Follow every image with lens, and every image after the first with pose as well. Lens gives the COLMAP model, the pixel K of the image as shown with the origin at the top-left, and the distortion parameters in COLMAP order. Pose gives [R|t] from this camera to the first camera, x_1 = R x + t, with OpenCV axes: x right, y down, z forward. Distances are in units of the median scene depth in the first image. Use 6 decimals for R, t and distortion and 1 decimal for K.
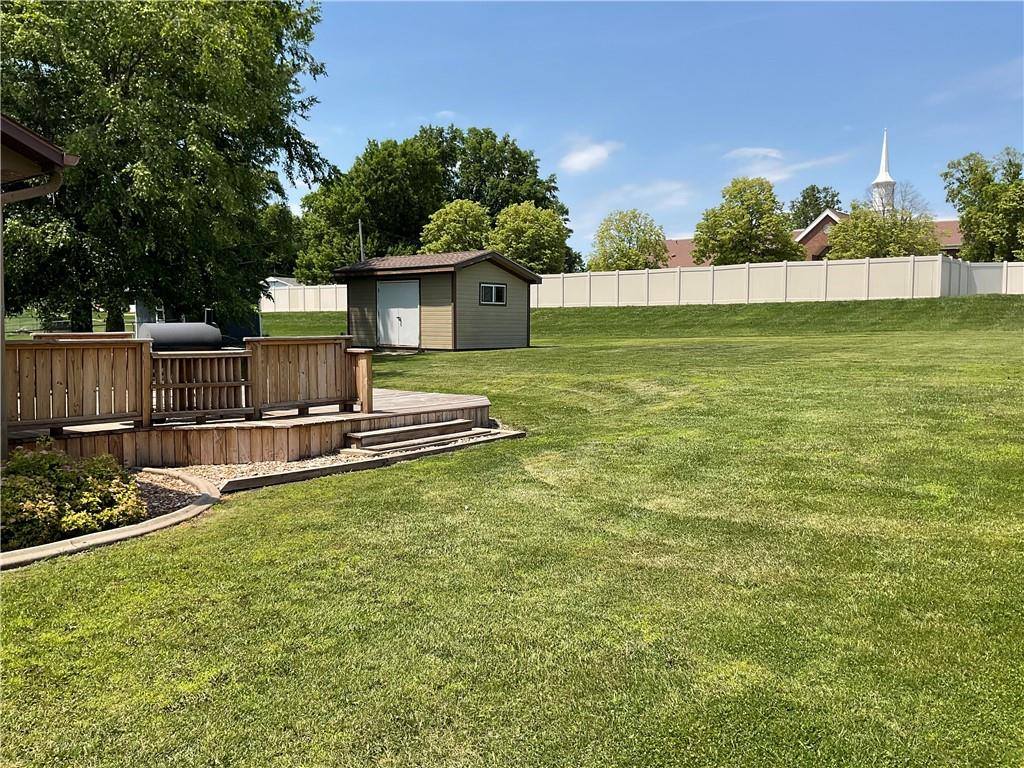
lens RADIAL K [[838.2, 0, 512.0], [0, 838.2, 384.0], [0, 0, 1]] dist [0.085780, -0.169078]
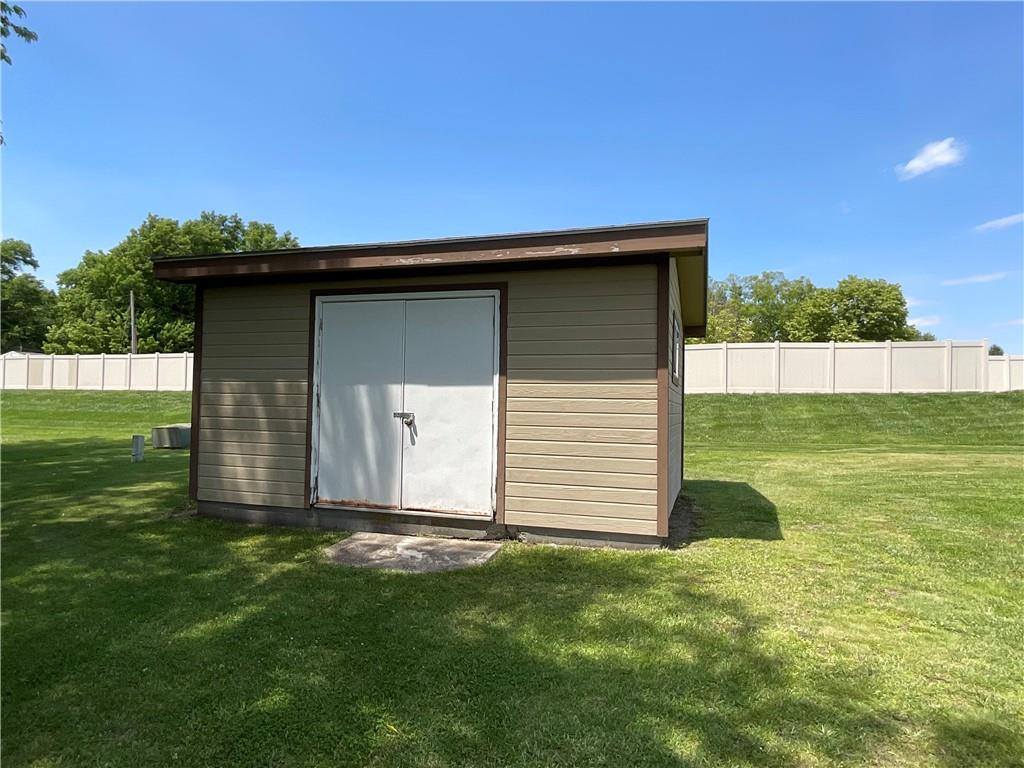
lens RADIAL K [[614.2, 0, 513.2], [0, 614.2, 366.5], [0, 0, 1]] dist [0.005732, 0.001716]
pose [[0.921929, 0.025097, 0.386545, -0.051303], [0.023943, 0.992298, -0.121534, -0.019181], [-0.386618, 0.121301, 0.914228, 0.215663]]
